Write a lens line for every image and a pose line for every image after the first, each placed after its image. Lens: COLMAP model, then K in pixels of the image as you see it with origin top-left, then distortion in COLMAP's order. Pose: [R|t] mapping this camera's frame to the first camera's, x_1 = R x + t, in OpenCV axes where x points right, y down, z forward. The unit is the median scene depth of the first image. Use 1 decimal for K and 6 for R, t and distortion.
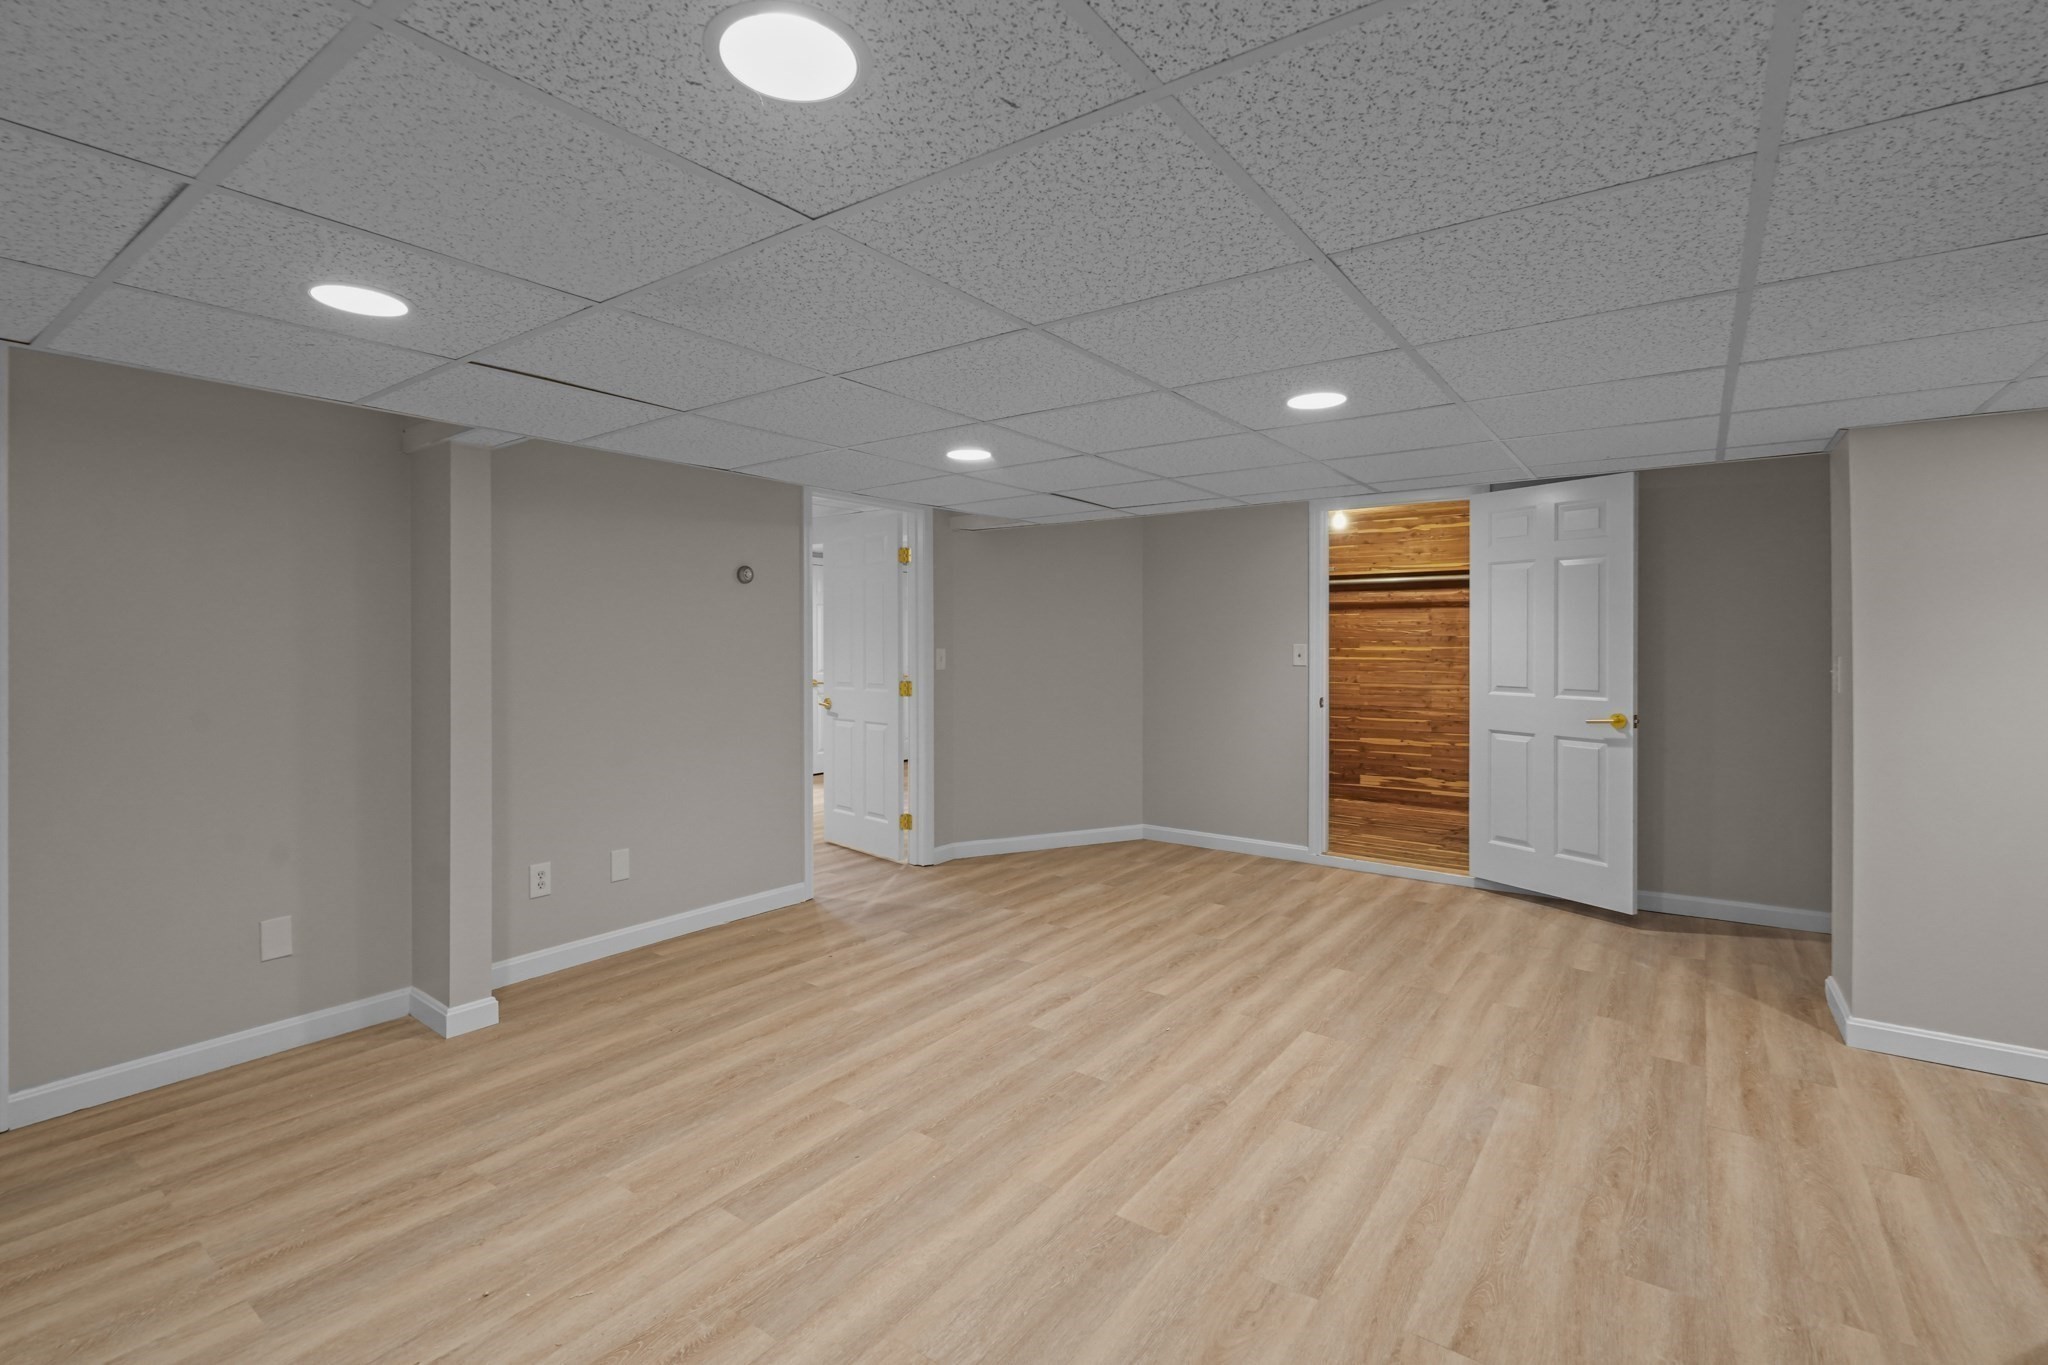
lens RADIAL K [[942.0, 0, 1017.4], [0, 942.0, 649.9], [0, 0, 1]] dist [0.000930, 0.000015]
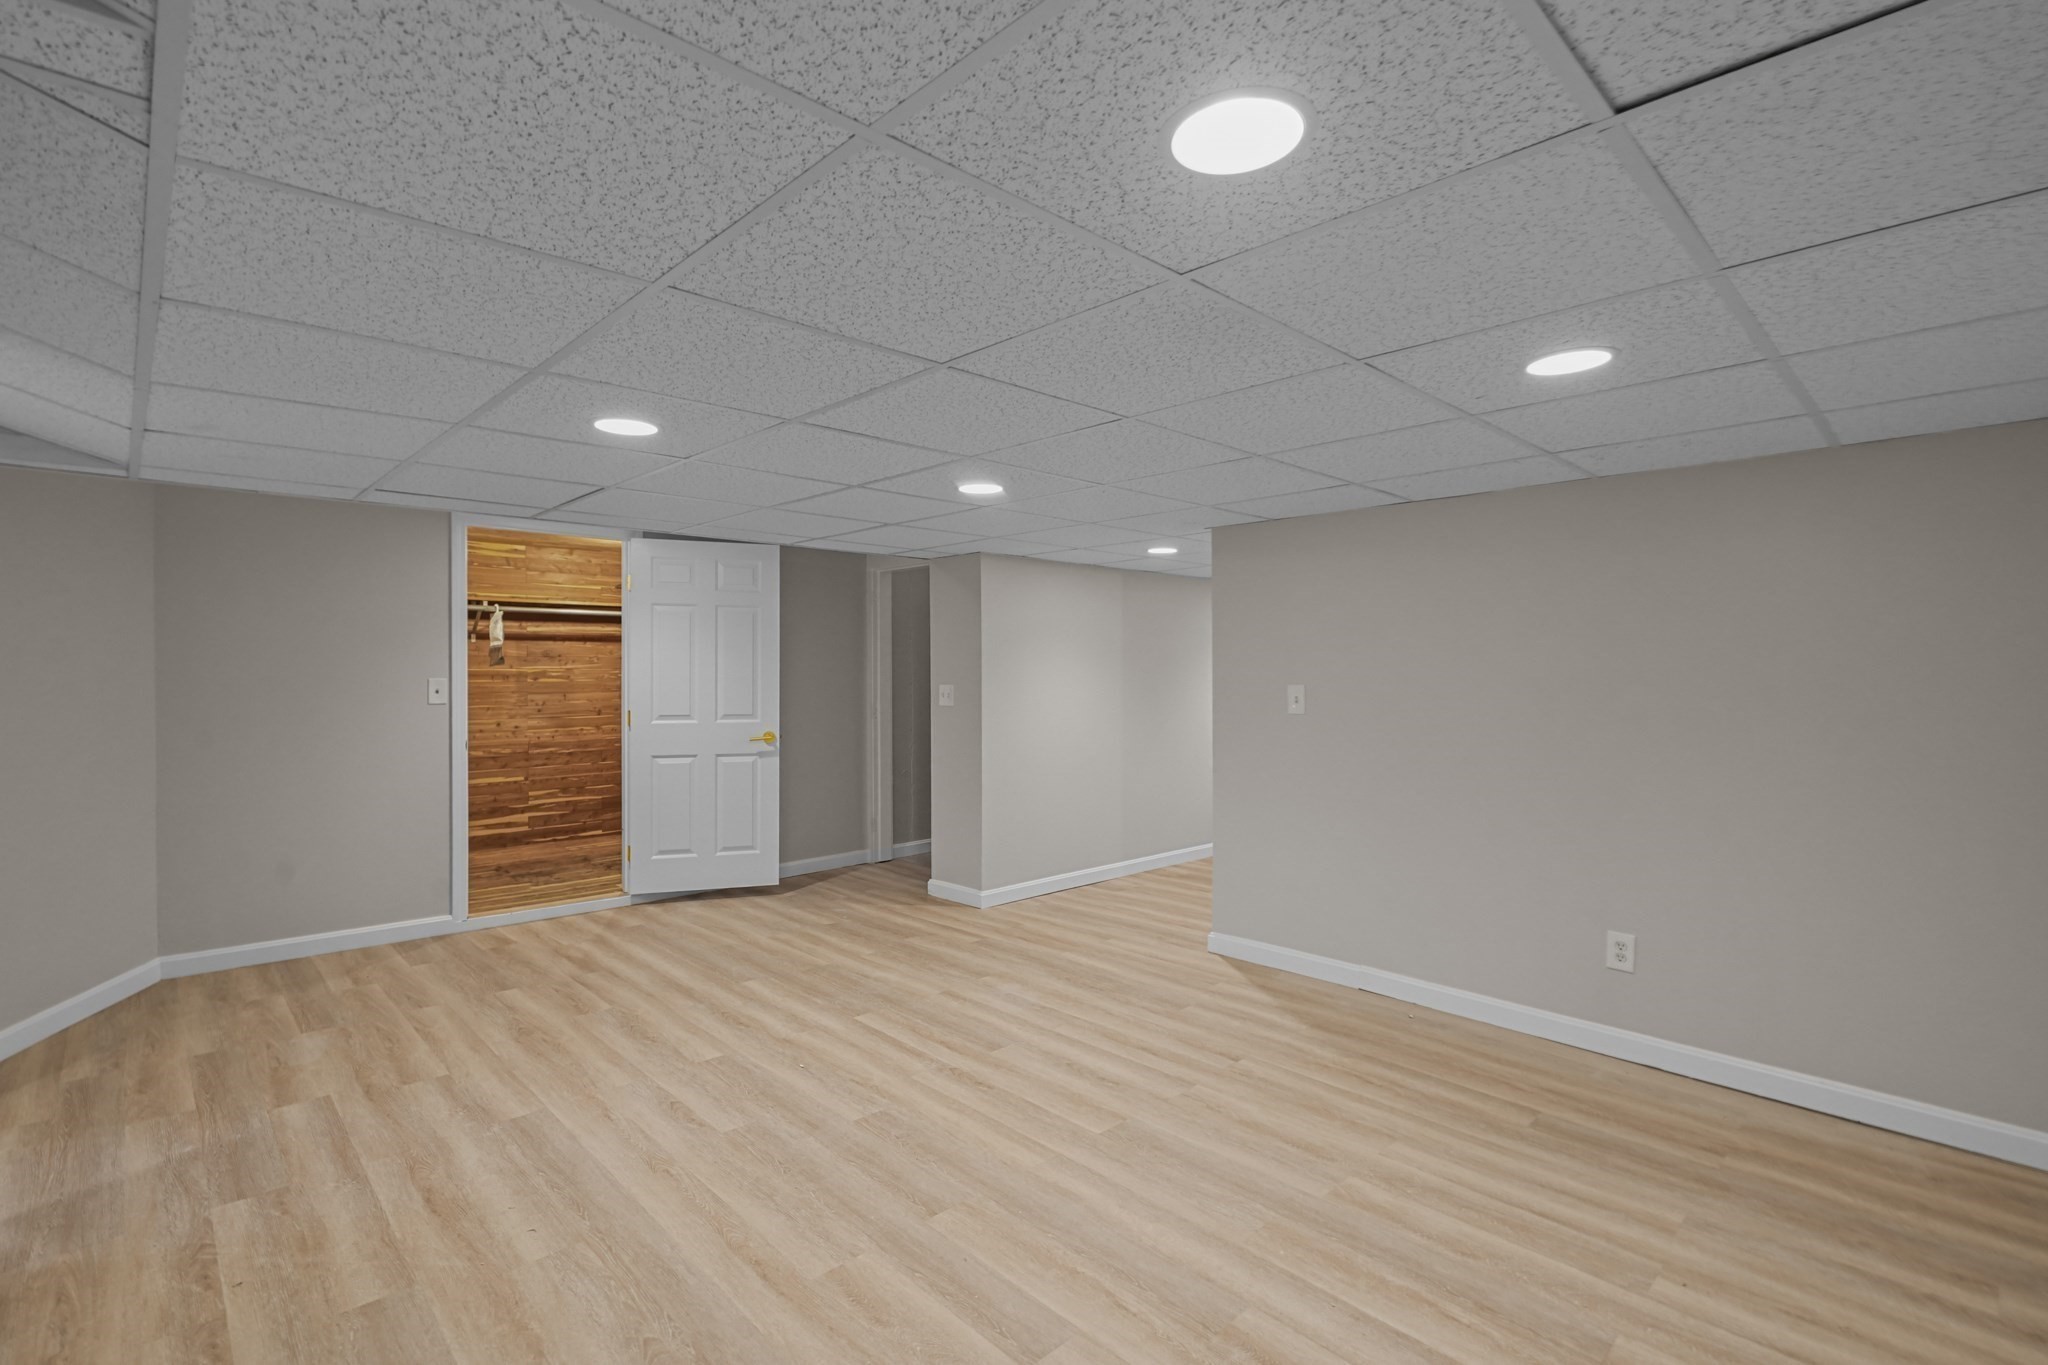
lens RADIAL K [[936.2, 0, 1029.1], [0, 936.2, 679.8], [0, 0, 1]] dist [-0.002143, 0.000161]
pose [[0.173619, -0.005267, 0.984799, -0.720046], [0.006984, 0.999967, 0.004117, -0.006962], [-0.984788, 0.006163, 0.173650, 0.552516]]
